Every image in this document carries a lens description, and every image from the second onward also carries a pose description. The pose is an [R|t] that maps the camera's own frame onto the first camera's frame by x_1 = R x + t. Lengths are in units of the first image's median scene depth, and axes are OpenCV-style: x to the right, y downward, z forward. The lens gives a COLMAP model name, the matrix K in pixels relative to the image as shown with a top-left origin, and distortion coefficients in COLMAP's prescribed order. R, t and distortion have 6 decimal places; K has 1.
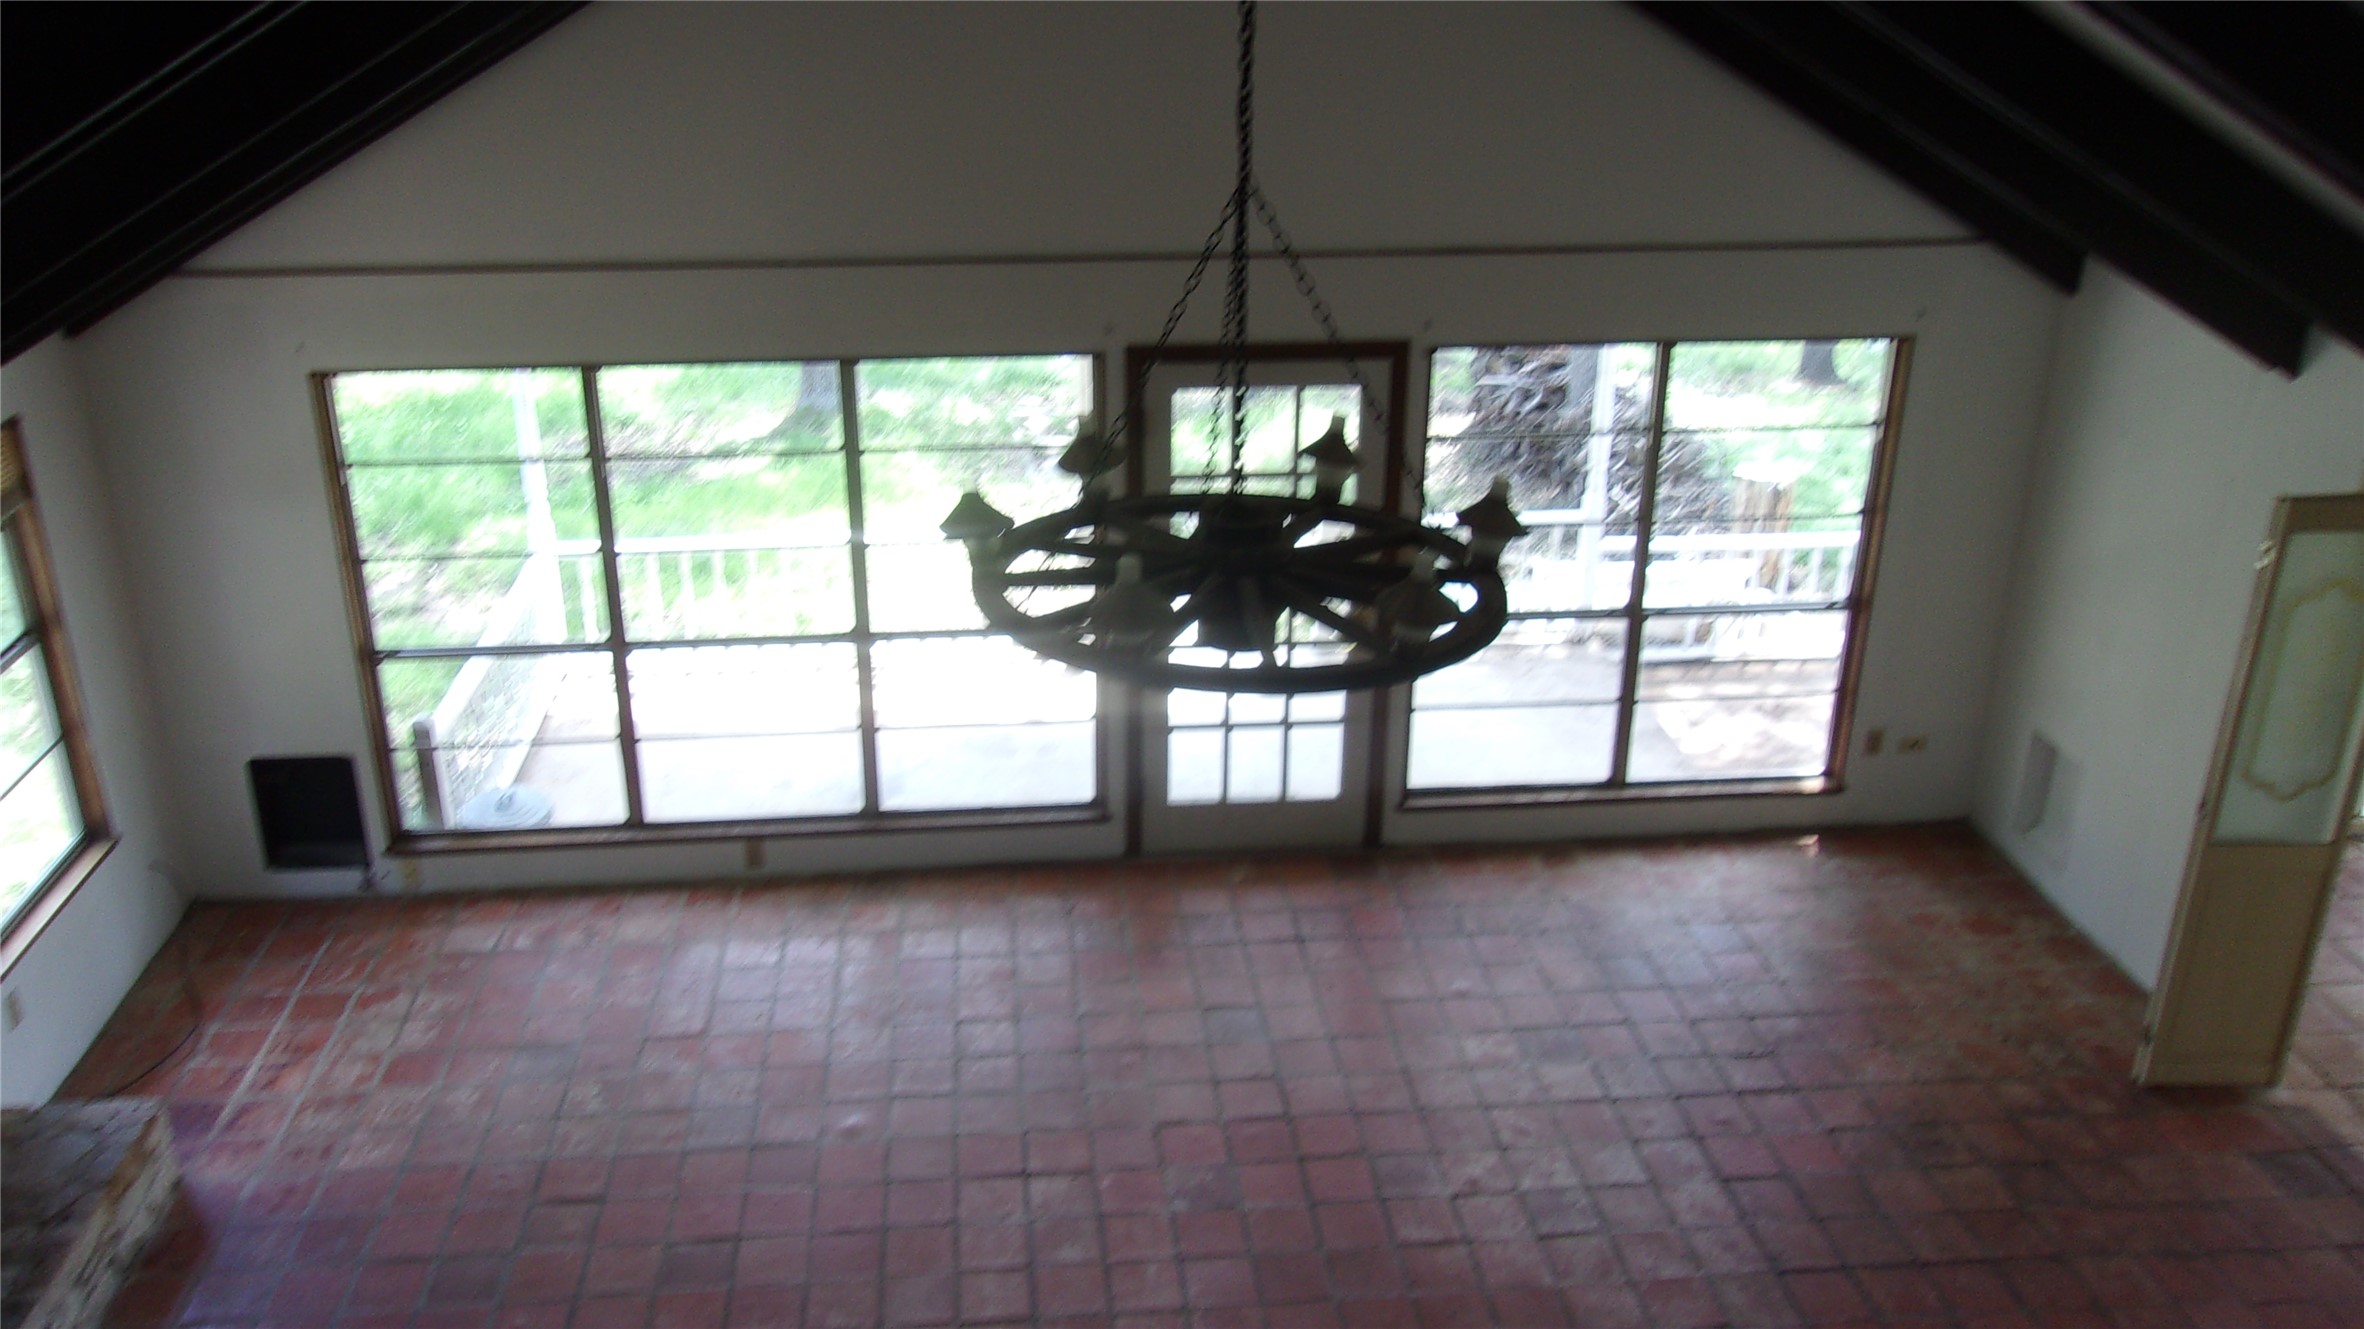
lens RADIAL K [[1901.5, 0, 1175.6], [0, 1901.5, 666.2], [0, 0, 1]] dist [-0.022554, 0.081729]
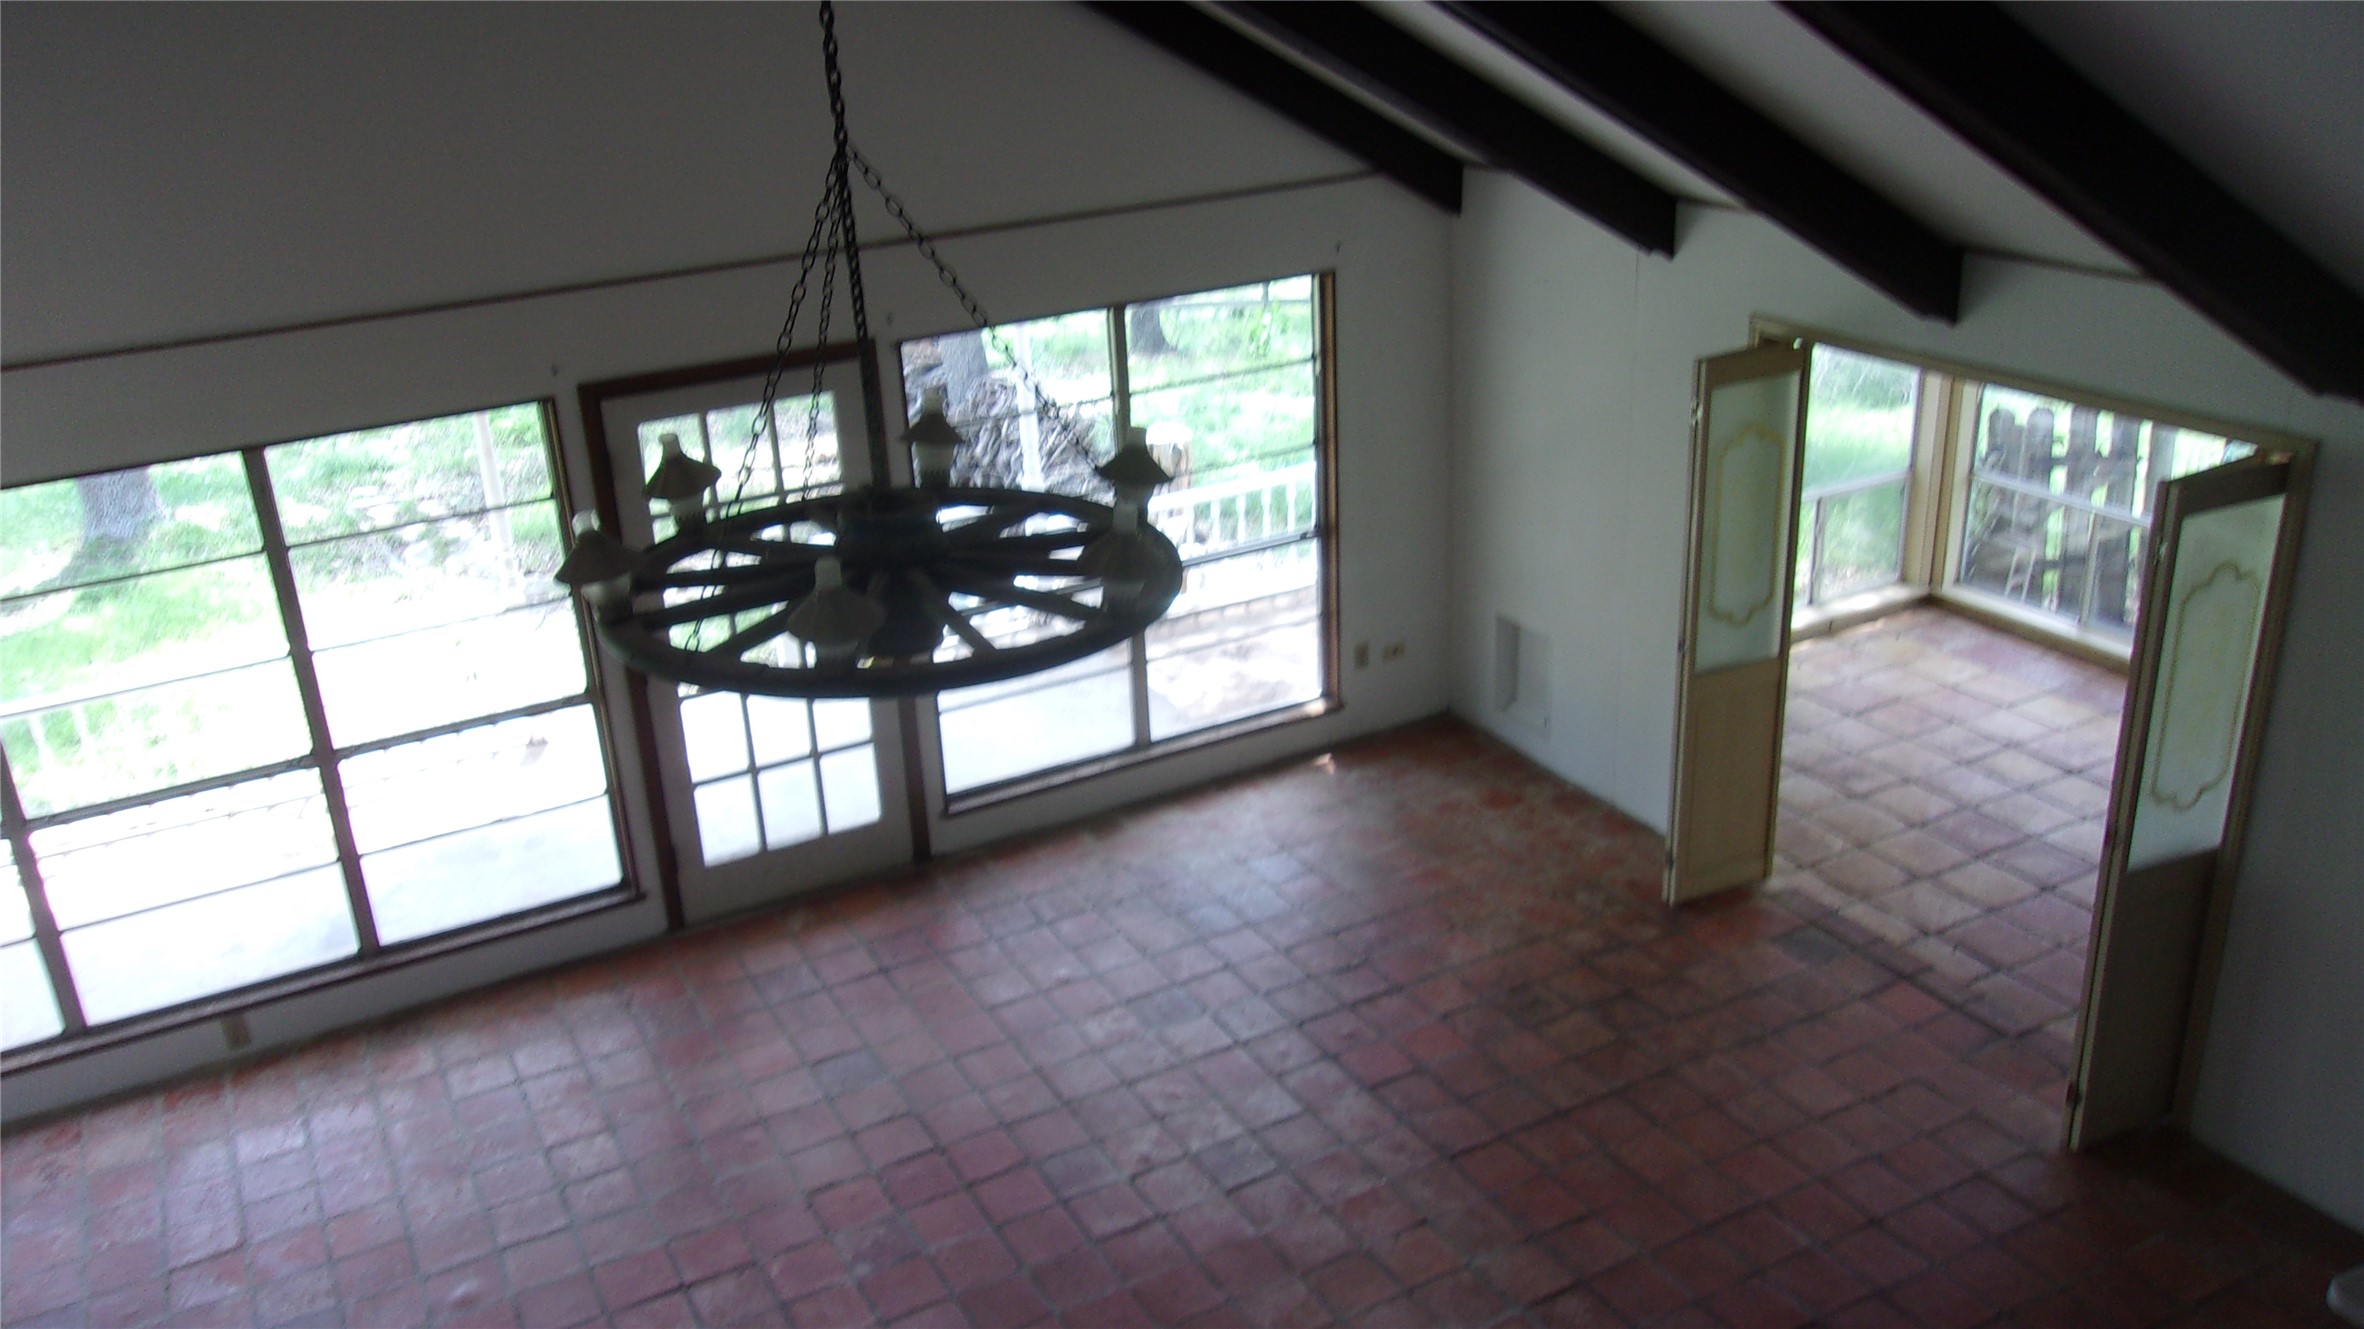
lens RADIAL K [[1887.3, 0, 1170.1], [0, 1887.3, 659.8], [0, 0, 1]] dist [-0.035383, 0.087461]
pose [[0.923427, -0.192346, 0.332094, -0.094145], [0.197867, 0.980073, 0.017457, 0.003126], [-0.328834, 0.049590, 0.943085, 0.054012]]
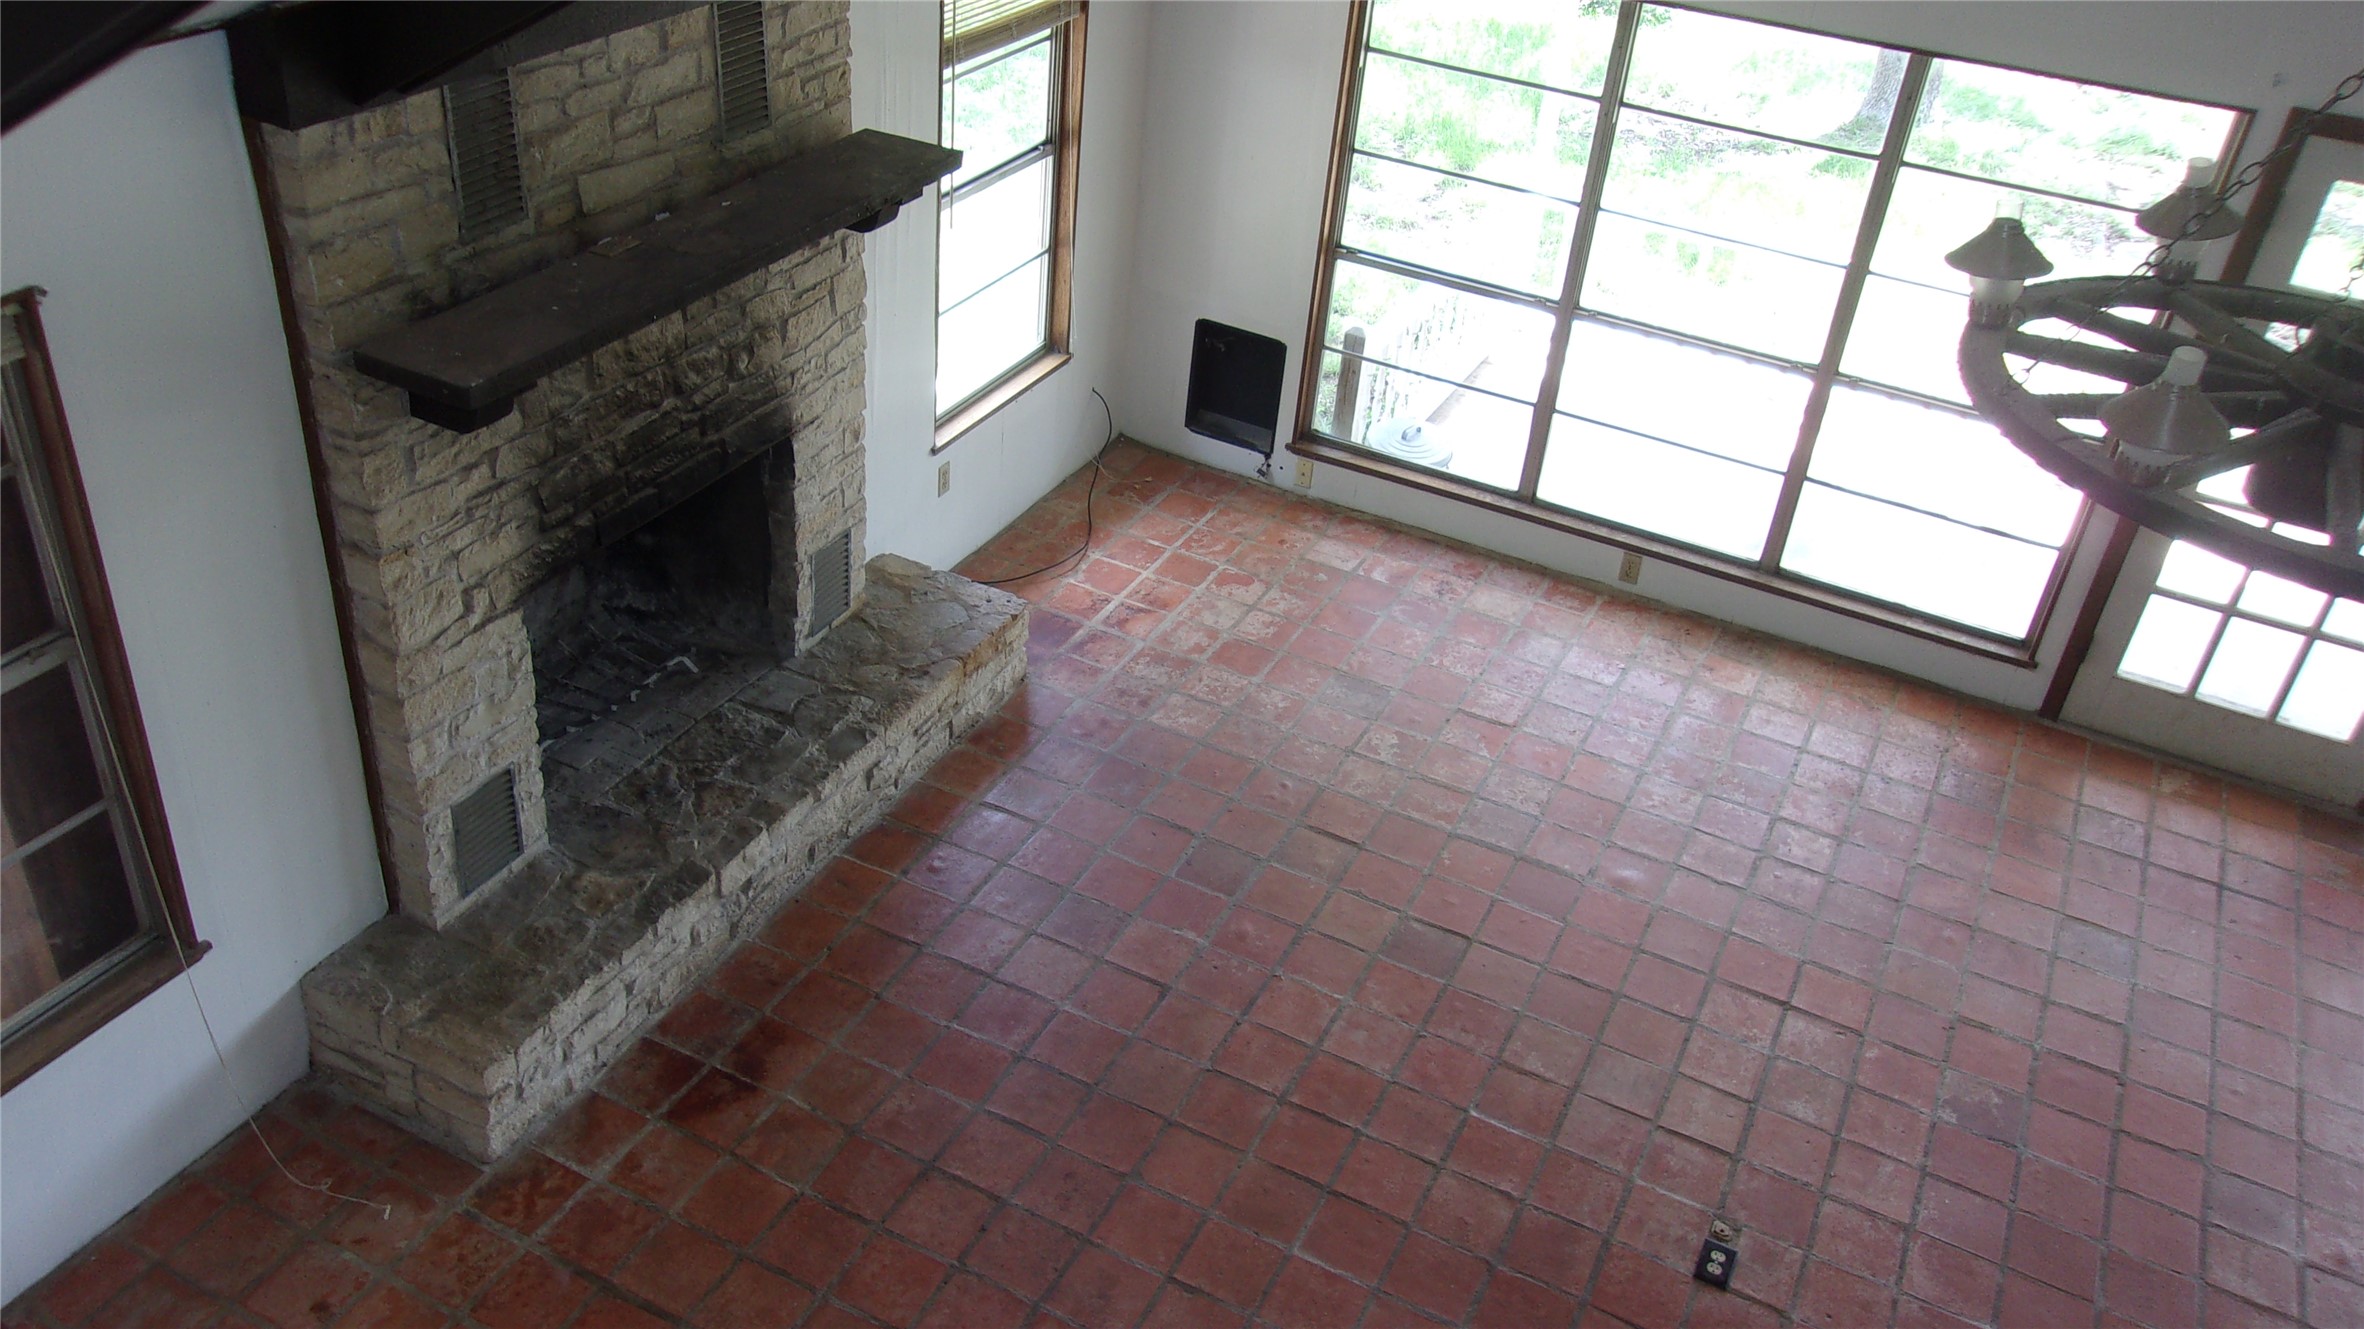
lens RADIAL K [[1901.5, 0, 1175.6], [0, 1901.5, 666.2], [0, 0, 1]] dist [-0.022554, 0.081729]
pose [[0.837943, 0.350153, -0.418622, -0.001794], [-0.281595, 0.934452, 0.217955, 0.004151], [0.467500, -0.064752, 0.881618, 0.079906]]
